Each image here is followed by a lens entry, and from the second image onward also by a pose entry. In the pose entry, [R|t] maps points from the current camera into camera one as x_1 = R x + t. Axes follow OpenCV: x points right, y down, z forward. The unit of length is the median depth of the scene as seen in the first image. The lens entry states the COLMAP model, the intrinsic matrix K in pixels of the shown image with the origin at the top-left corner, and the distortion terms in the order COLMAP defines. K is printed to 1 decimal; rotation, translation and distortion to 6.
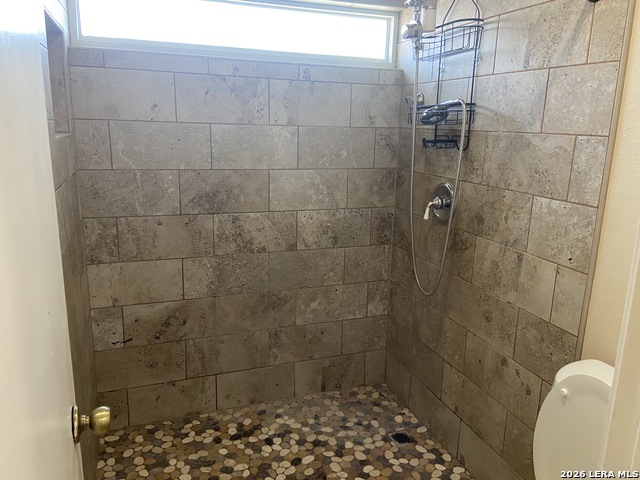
lens RADIAL K [[481.0, 0, 320.3], [0, 481.0, 236.9], [0, 0, 1]] dist [0.114662, -0.144747]
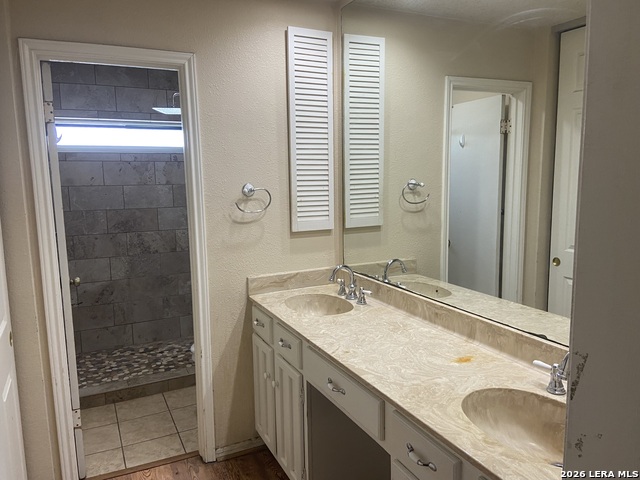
lens RADIAL K [[481.0, 0, 317.9], [0, 481.0, 241.0], [0, 0, 1]] dist [0.114662, -0.144747]
pose [[0.993180, -0.055115, 0.102738, 0.314967], [0.064262, 0.994049, -0.087959, 0.195462], [-0.097278, 0.093961, 0.990812, -0.926718]]
